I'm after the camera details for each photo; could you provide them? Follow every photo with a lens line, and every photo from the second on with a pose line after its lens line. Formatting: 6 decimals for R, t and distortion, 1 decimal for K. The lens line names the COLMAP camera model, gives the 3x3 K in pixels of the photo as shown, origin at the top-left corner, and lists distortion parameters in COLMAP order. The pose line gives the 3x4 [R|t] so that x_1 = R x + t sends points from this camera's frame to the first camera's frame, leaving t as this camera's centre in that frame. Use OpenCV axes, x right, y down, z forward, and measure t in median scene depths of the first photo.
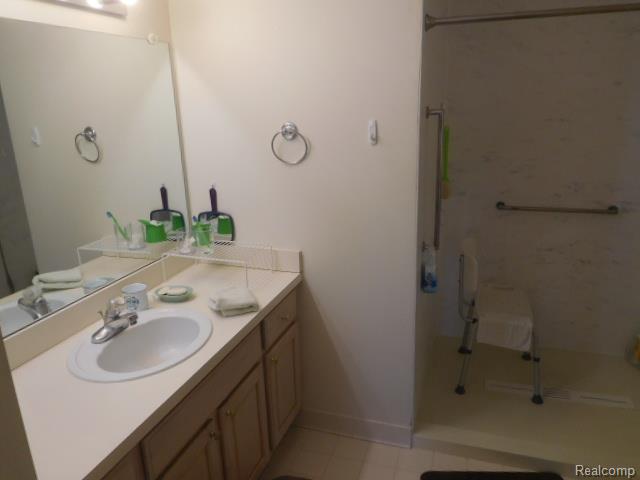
lens RADIAL K [[484.0, 0, 317.4], [0, 484.0, 243.1], [0, 0, 1]] dist [-0.000295, -0.007423]
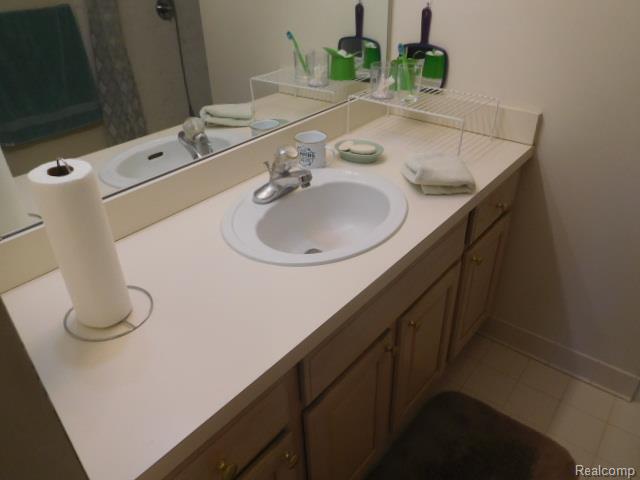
lens RADIAL K [[484.0, 0, 321.0], [0, 484.0, 238.5], [0, 0, 1]] dist [-0.000295, -0.007423]
pose [[0.936017, 0.194440, -0.293368, -0.092323], [-0.106705, 0.951086, 0.289913, 0.019247], [0.335388, -0.240059, 0.910981, 0.231588]]
